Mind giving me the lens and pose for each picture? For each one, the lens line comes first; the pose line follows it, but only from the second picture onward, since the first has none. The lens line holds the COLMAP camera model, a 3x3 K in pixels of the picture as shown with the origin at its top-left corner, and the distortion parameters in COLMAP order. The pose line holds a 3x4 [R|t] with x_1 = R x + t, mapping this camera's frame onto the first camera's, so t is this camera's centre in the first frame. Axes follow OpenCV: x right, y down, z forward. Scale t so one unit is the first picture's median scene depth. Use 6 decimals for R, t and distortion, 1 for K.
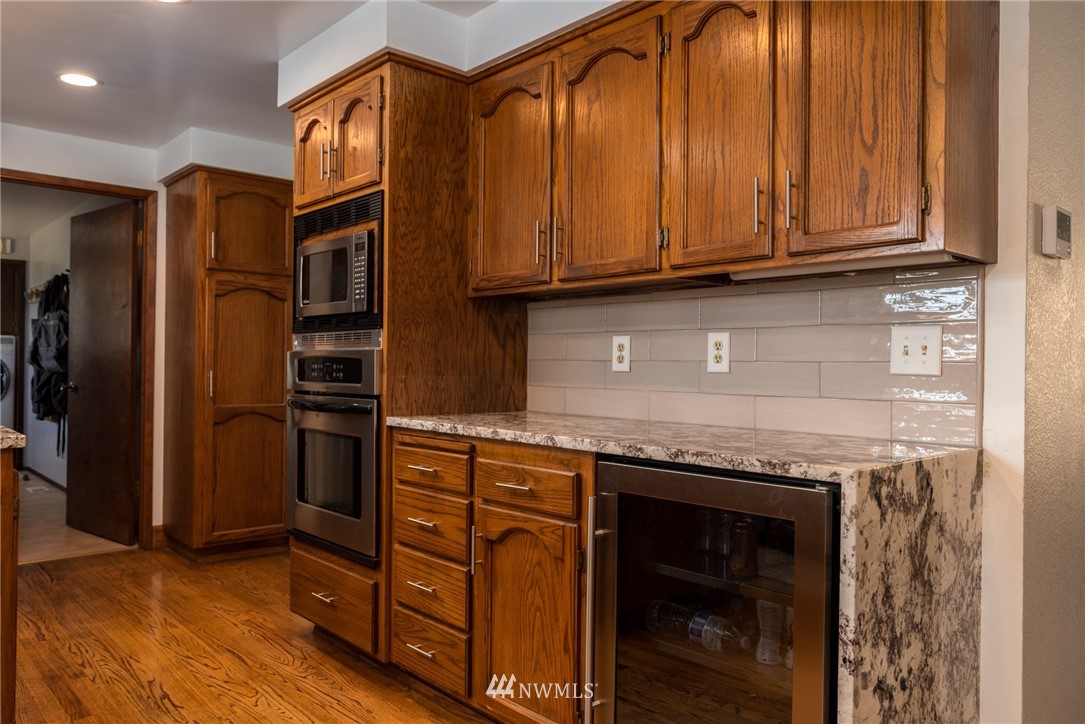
lens RADIAL K [[792.1, 0, 542.5], [0, 792.1, 362.0], [0, 0, 1]] dist [-0.005200, -0.002378]
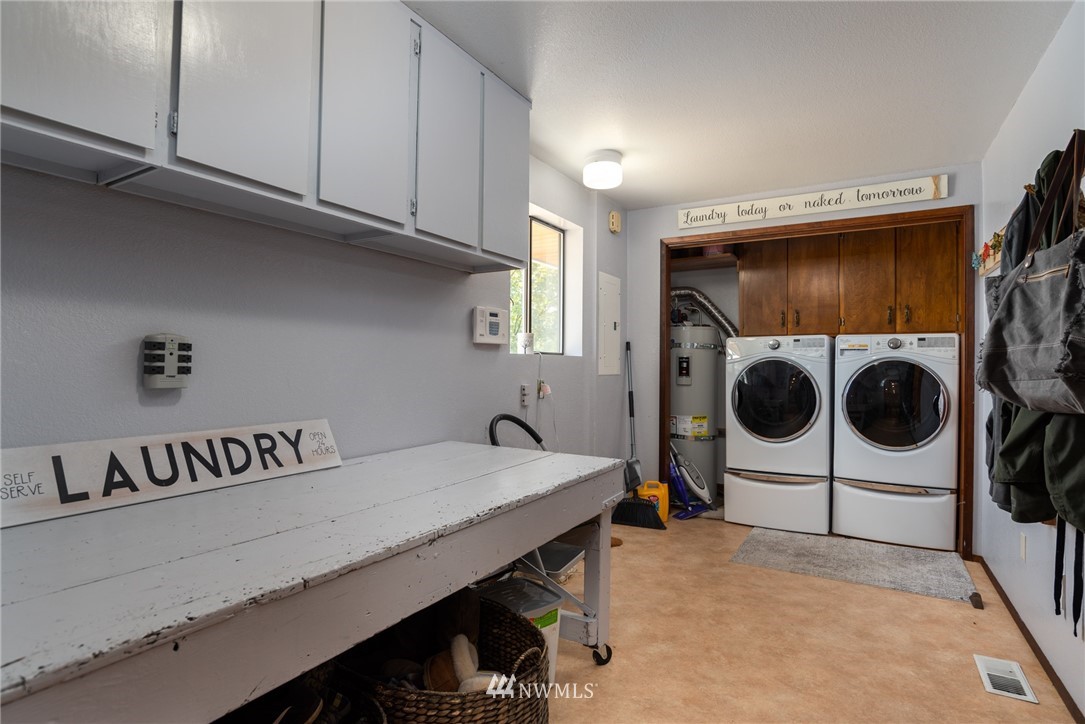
lens RADIAL K [[558.2, 0, 542.5], [0, 558.2, 362.0], [0, 0, 1]] dist [-0.022708, 0.000477]
pose [[0.311797, -0.013209, -0.950057, -0.451067], [0.000192, 0.999904, -0.013839, -0.006370], [0.950149, 0.004133, 0.311769, 0.697233]]
